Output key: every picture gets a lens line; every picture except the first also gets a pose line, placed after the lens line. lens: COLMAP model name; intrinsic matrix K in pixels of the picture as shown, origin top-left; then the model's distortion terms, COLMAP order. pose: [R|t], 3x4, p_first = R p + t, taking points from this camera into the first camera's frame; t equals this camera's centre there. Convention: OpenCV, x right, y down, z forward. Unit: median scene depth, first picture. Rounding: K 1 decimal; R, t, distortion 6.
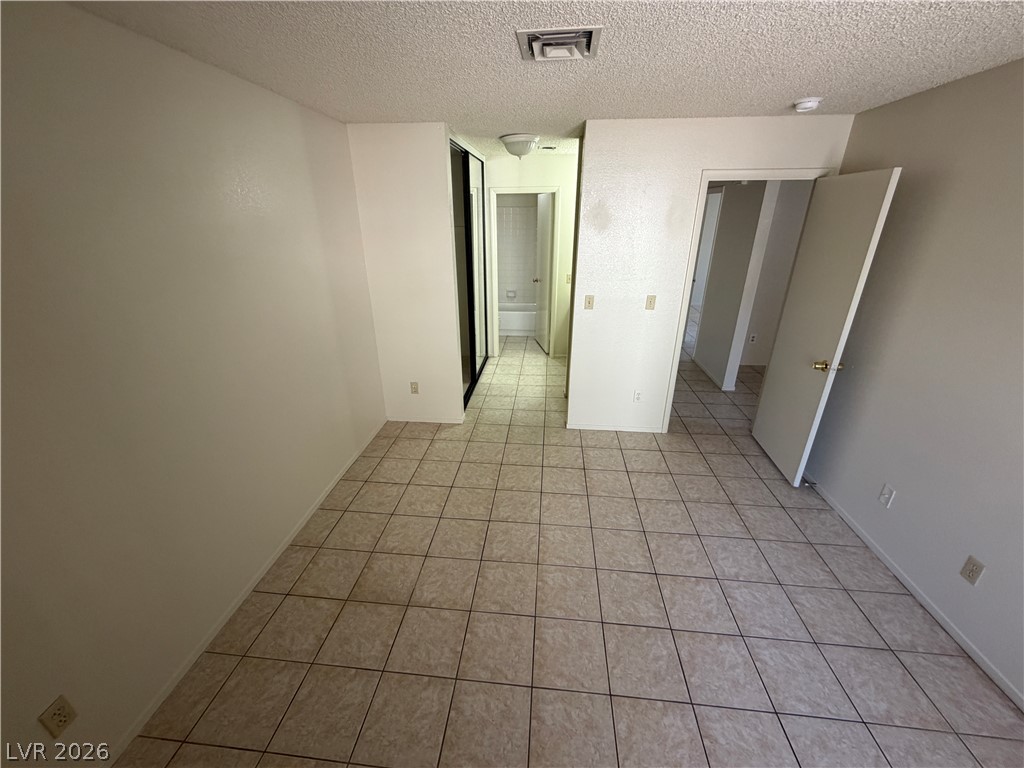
lens RADIAL K [[410.6, 0, 506.1], [0, 410.6, 388.6], [0, 0, 1]] dist [0.003210, -0.000036]
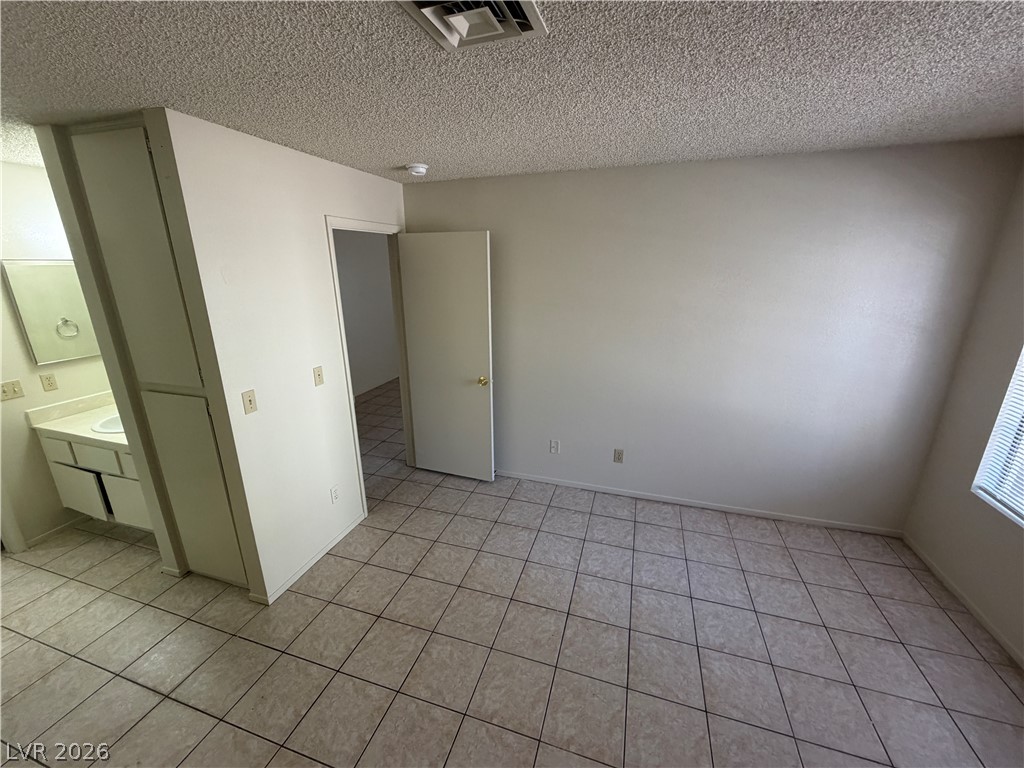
lens RADIAL K [[410.6, 0, 509.7], [0, 410.6, 387.9], [0, 0, 1]] dist [0.003210, -0.000036]
pose [[0.198389, -0.286088, 0.937441, -0.353588], [0.393217, 0.899336, 0.191244, -0.228747], [-0.897787, 0.330677, 0.290913, 0.540613]]
